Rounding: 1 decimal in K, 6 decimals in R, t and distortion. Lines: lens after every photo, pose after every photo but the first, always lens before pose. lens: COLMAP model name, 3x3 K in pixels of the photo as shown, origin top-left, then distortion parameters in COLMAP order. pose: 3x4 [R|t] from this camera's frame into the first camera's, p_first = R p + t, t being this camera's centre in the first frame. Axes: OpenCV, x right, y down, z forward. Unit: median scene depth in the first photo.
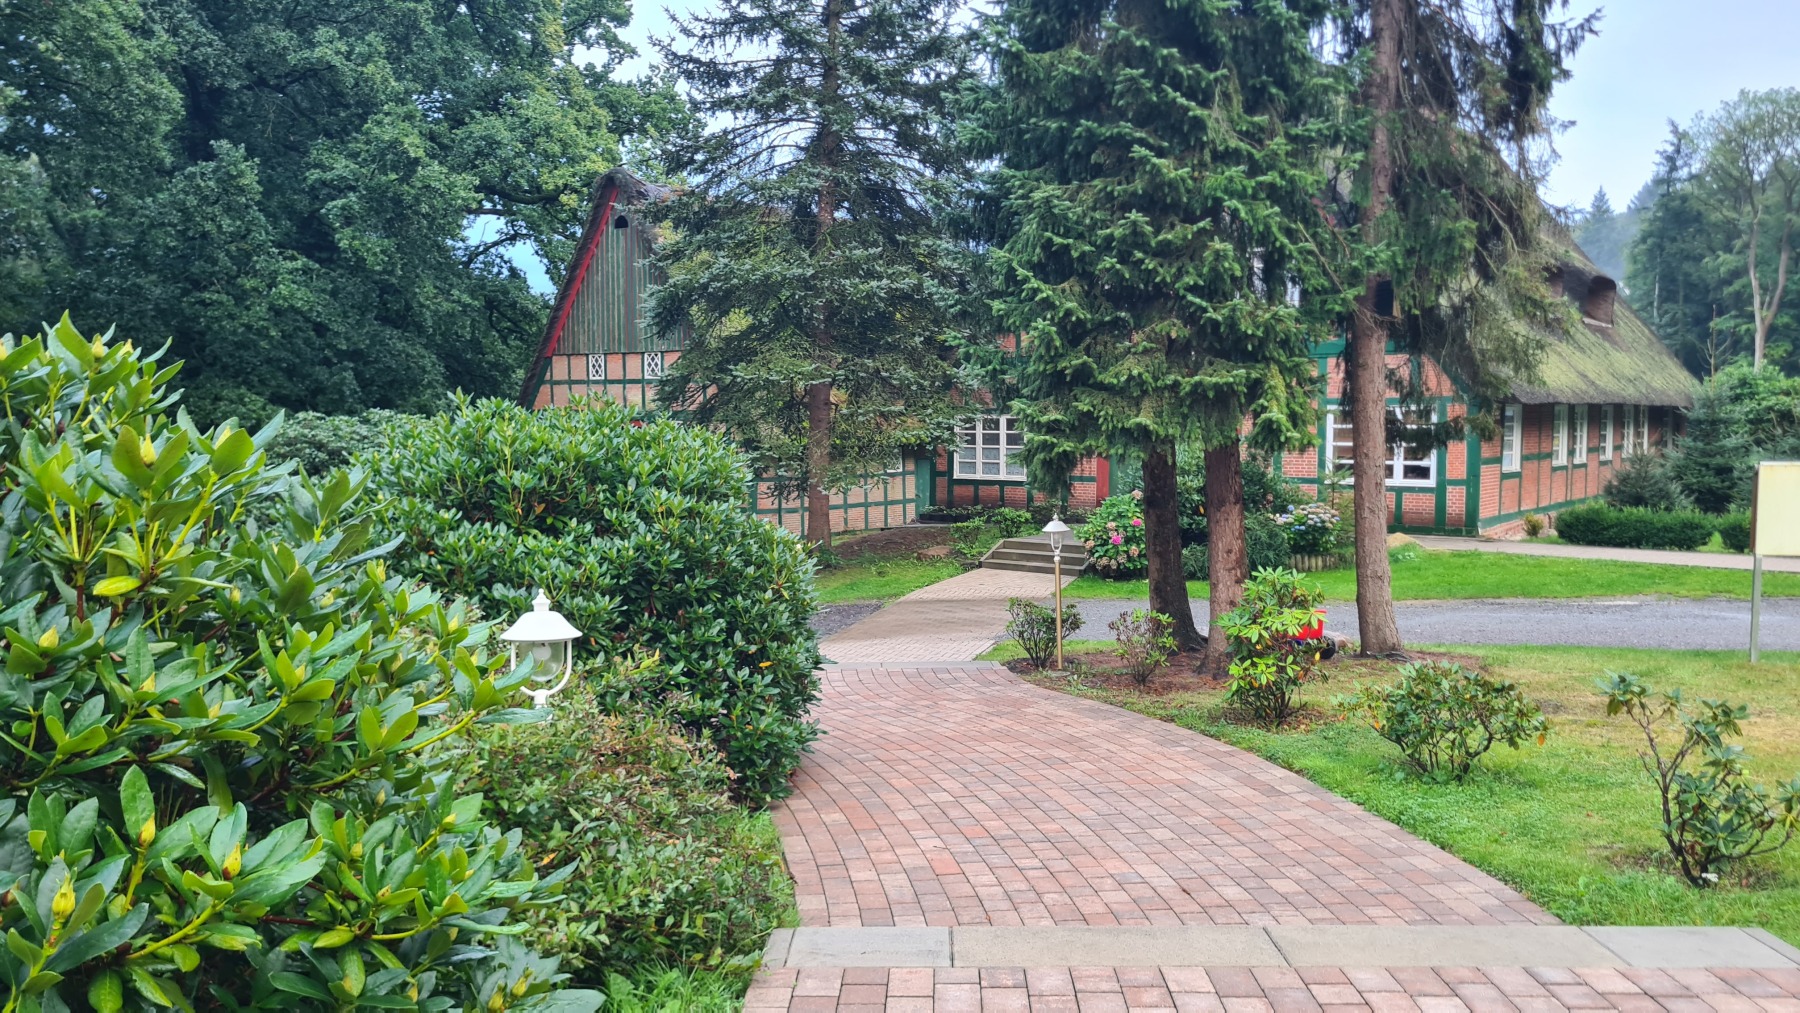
lens RADIAL K [[1415.5, 0, 894.6], [0, 1415.5, 532.5], [0, 0, 1]] dist [0.060827, -0.052023]
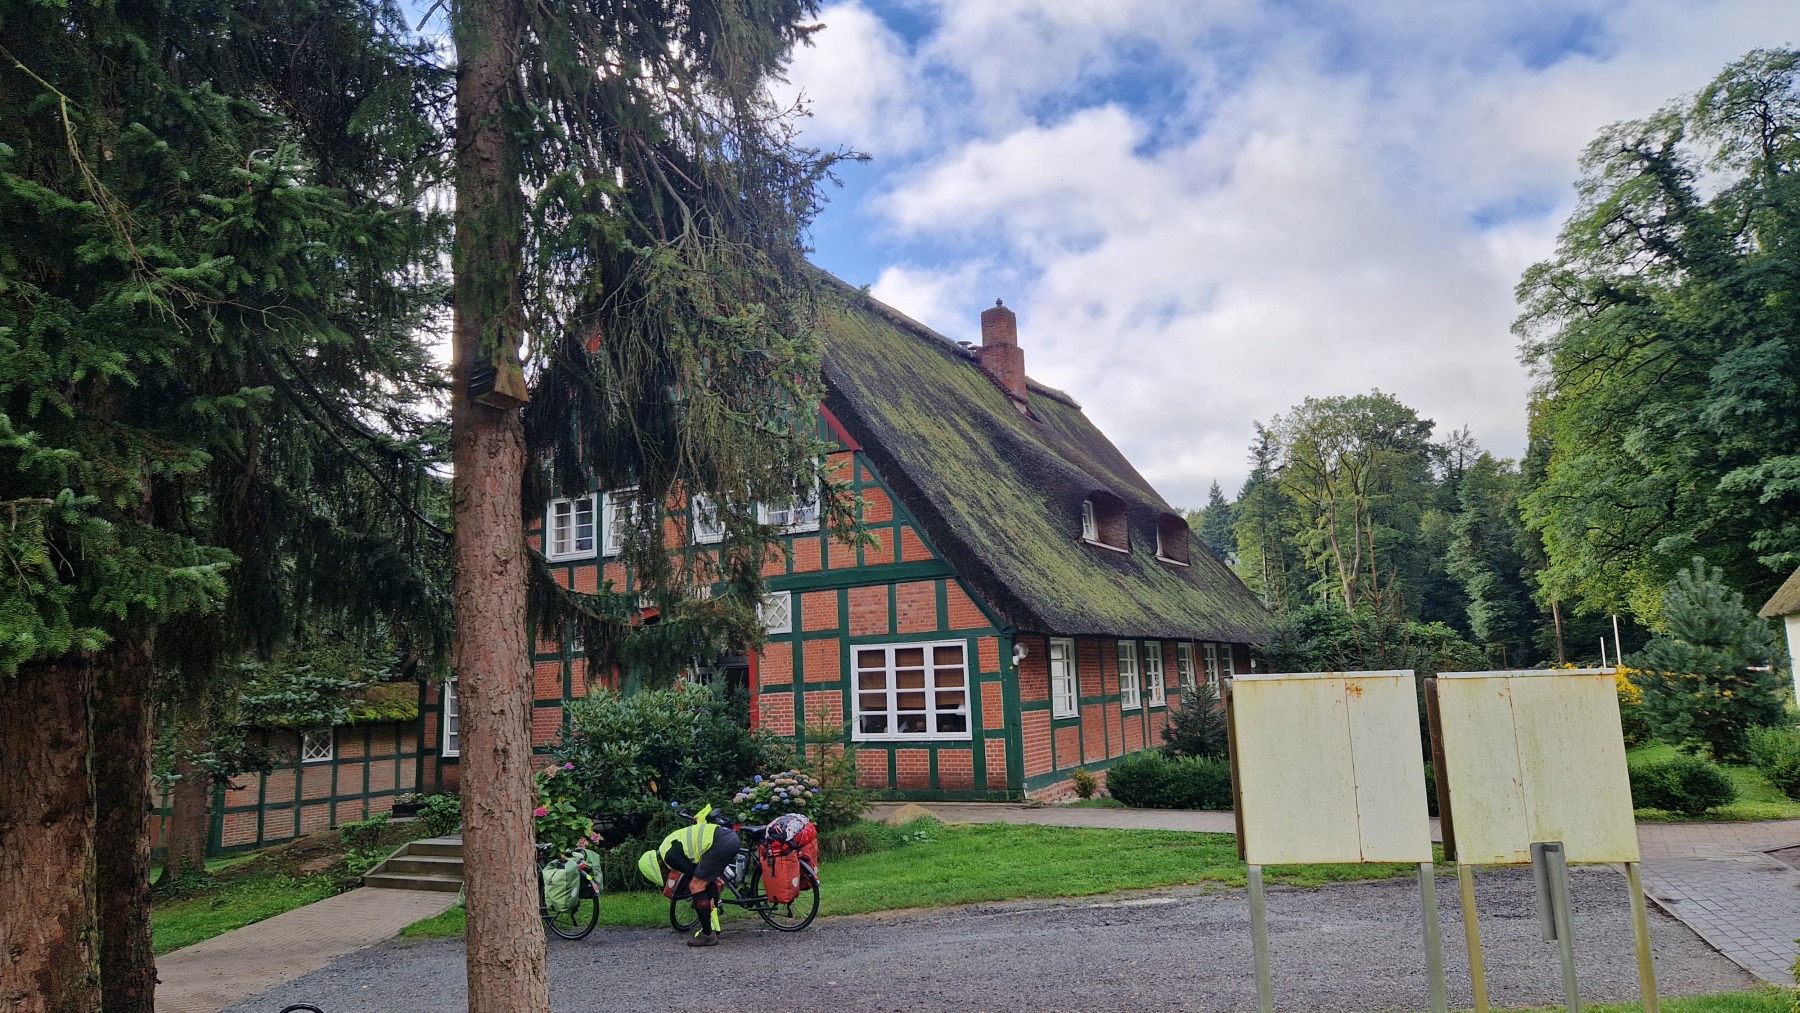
lens RADIAL K [[1221.3, 0, 900.0], [0, 1221.3, 506.5], [0, 0, 1]] dist [0.098102, -0.122284]
pose [[0.982748, -0.009693, 0.184694, 0.187210], [0.051493, 0.973479, -0.222906, -0.007135], [-0.177635, 0.228571, 0.957184, 0.273790]]
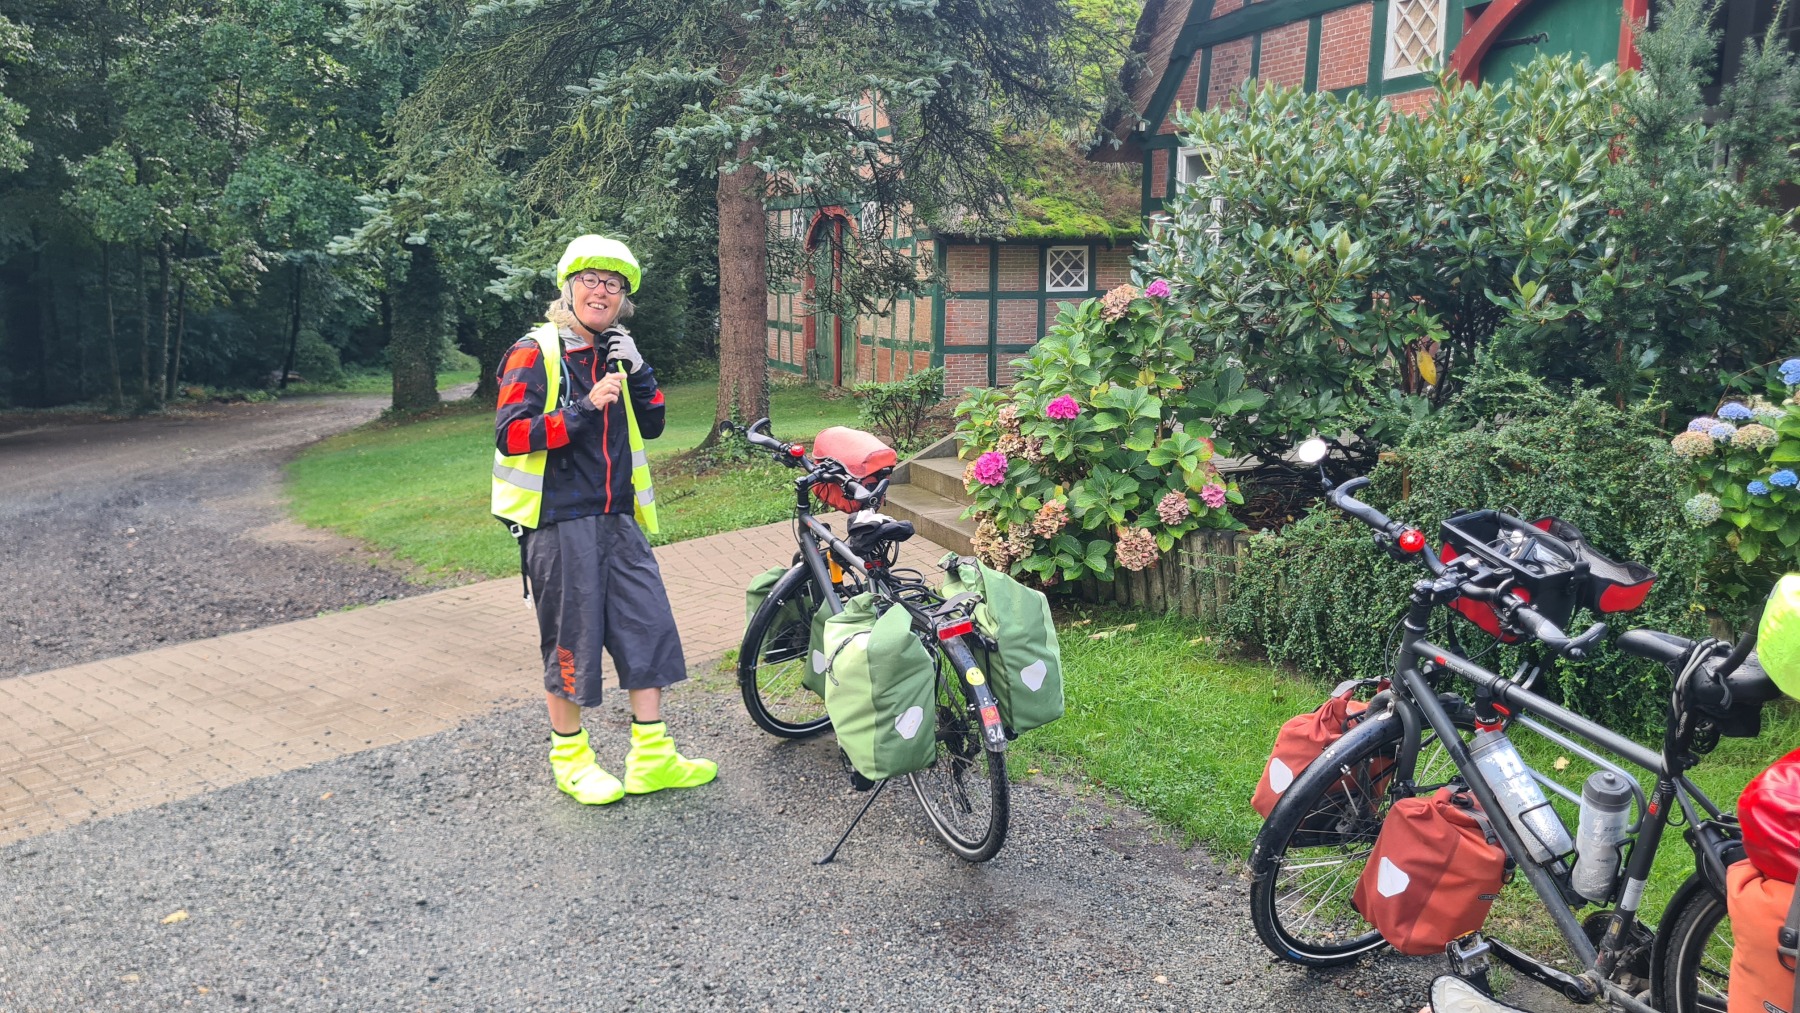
lens RADIAL K [[1369.5, 0, 900.0], [0, 1369.5, 506.5], [0, 0, 1]] dist [0.114781, -0.000561]
pose [[0.872866, 0.083267, -0.480804, 0.212596], [-0.036245, 0.993675, 0.106287, -0.011971], [0.486613, -0.075348, 0.870362, 0.608763]]
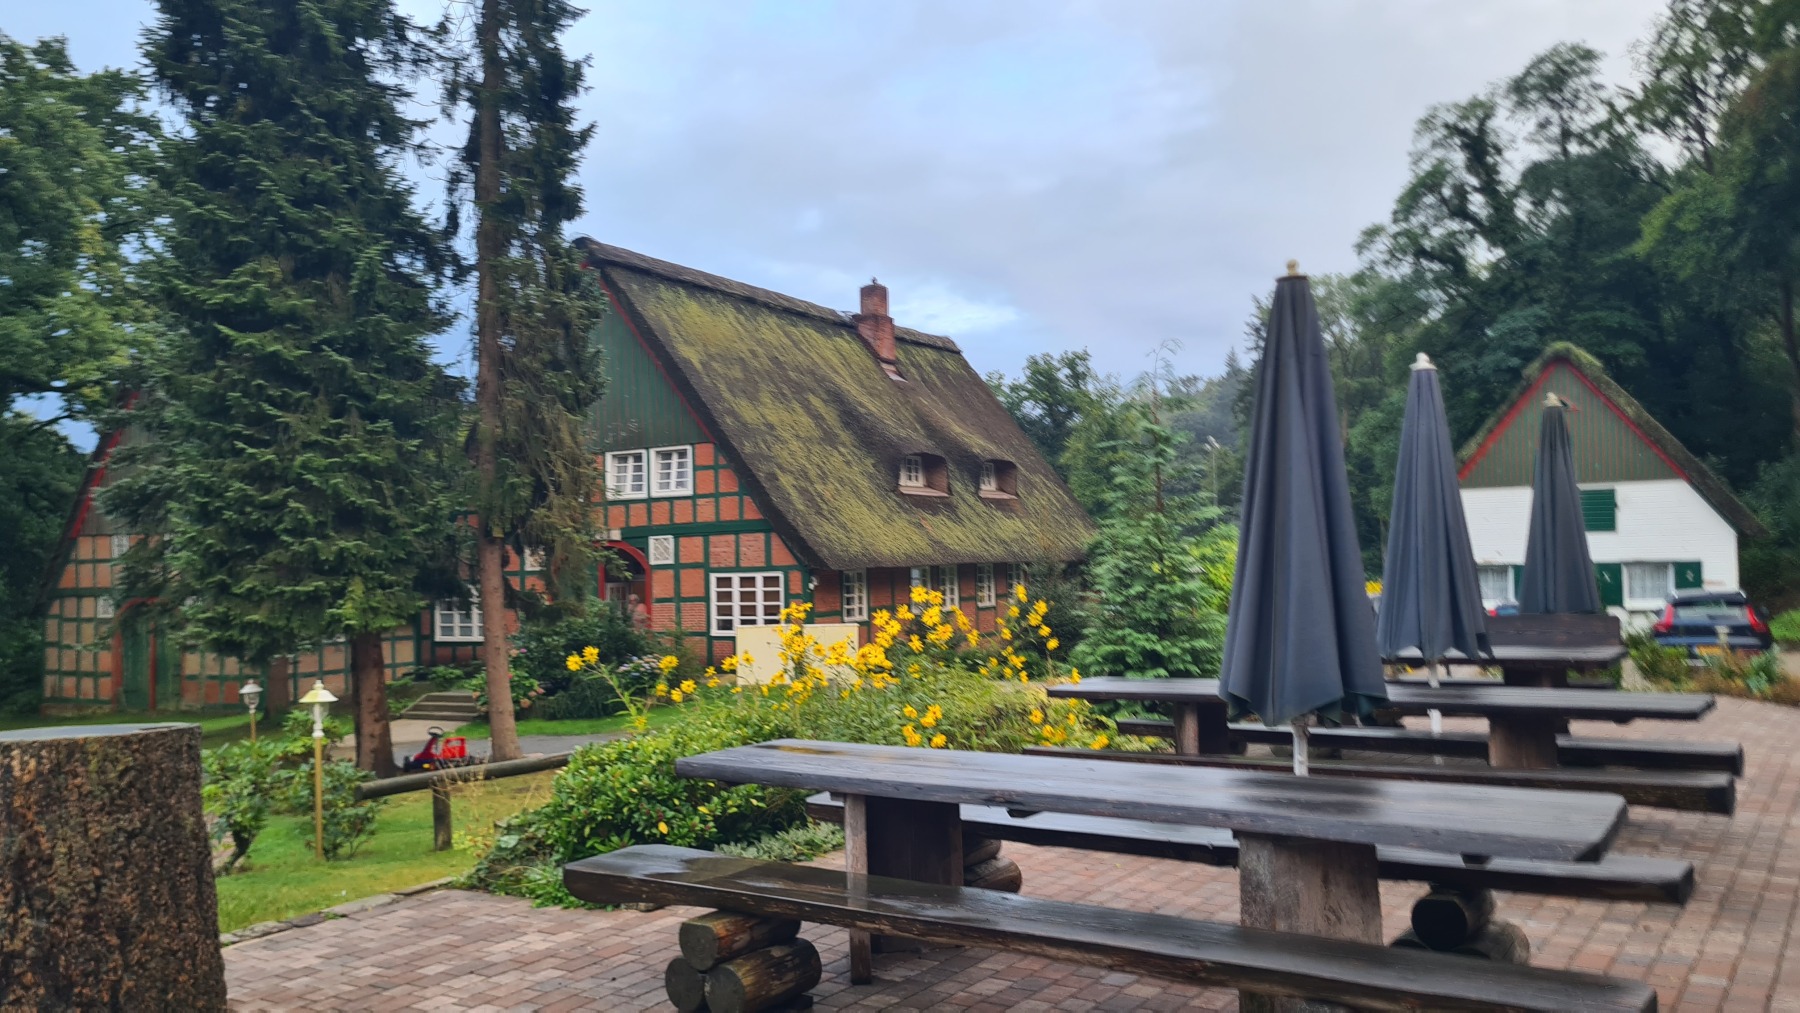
lens RADIAL K [[1465.3, 0, 997.8], [0, 1465.3, 520.1], [0, 0, 1]] dist [0.011073, 0.006535]
pose [[0.973273, -0.020783, 0.228707, 0.237216], [0.044862, 0.993916, -0.100591, 0.004631], [-0.225225, 0.108163, 0.968284, -0.283712]]
